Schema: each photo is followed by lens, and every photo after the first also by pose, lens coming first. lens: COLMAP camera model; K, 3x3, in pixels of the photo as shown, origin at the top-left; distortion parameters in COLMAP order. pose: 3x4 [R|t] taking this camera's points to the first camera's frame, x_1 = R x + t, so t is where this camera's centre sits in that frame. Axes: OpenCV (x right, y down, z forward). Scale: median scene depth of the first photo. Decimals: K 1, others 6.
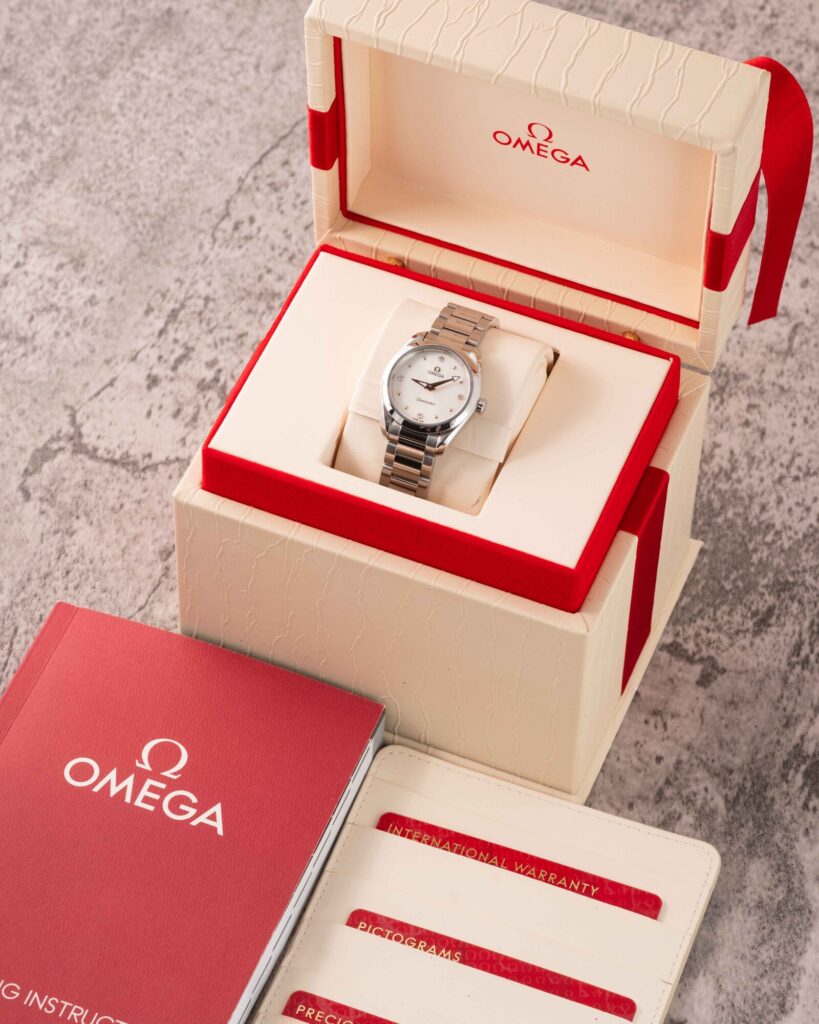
lens RADIAL K [[3714.6, 0, 409.5], [0, 3714.6, 512.0], [0, 0, 1]] dist [0.076613, -0.537441]
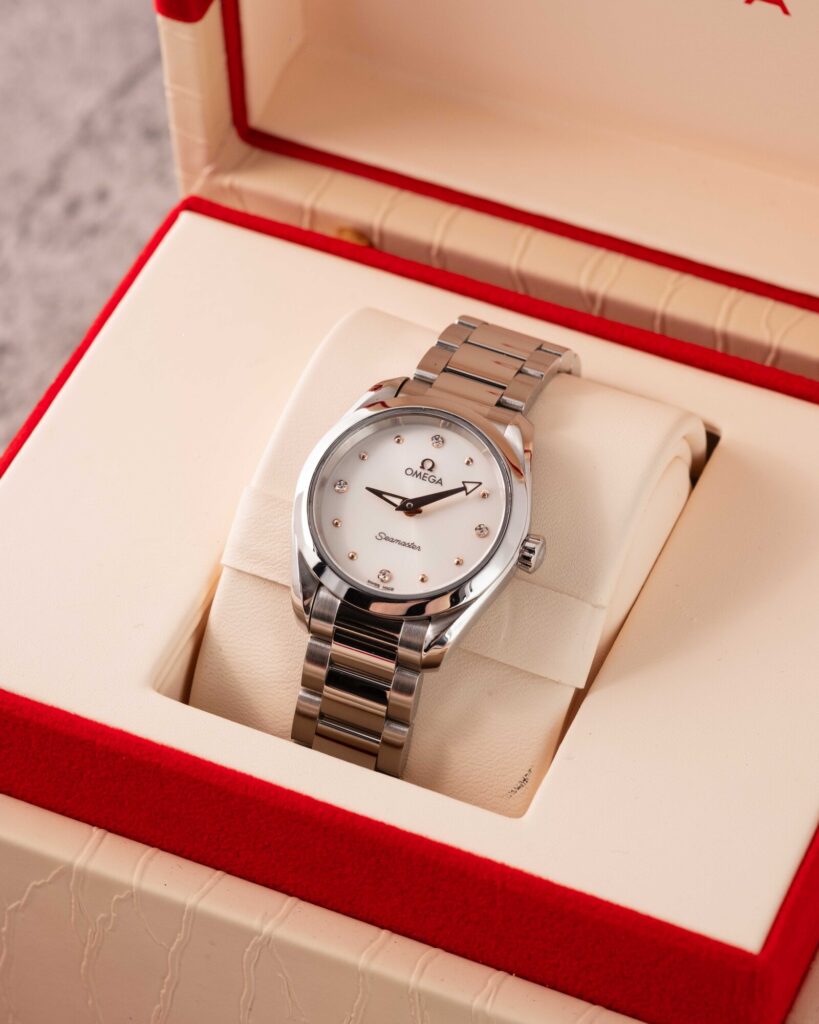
lens RADIAL K [[4079.6, 0, 407.9], [0, 4079.6, 495.1], [0, 0, 1]] dist [0.340908, -3.303595]
pose [[0.999398, 0.002258, -0.034631, 0.021038], [-0.004190, 0.998433, -0.055811, -0.009200], [0.034451, 0.055922, 0.997841, 0.535059]]
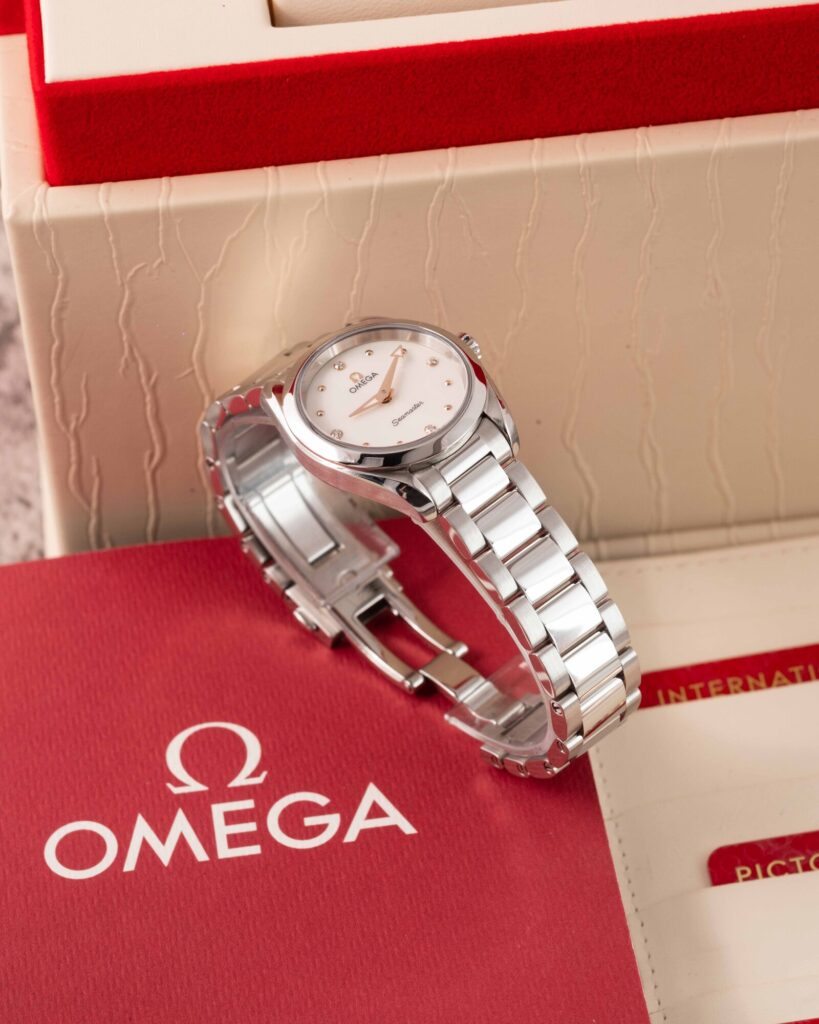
lens RADIAL K [[4079.6, 0, 407.9], [0, 4079.6, 495.1], [0, 0, 1]] dist [0.340908, -3.303595]
pose [[0.878996, -0.384274, 0.282312, -0.183040], [0.408101, 0.912489, -0.028600, 0.065404], [-0.246616, 0.140351, 0.958896, 0.483742]]
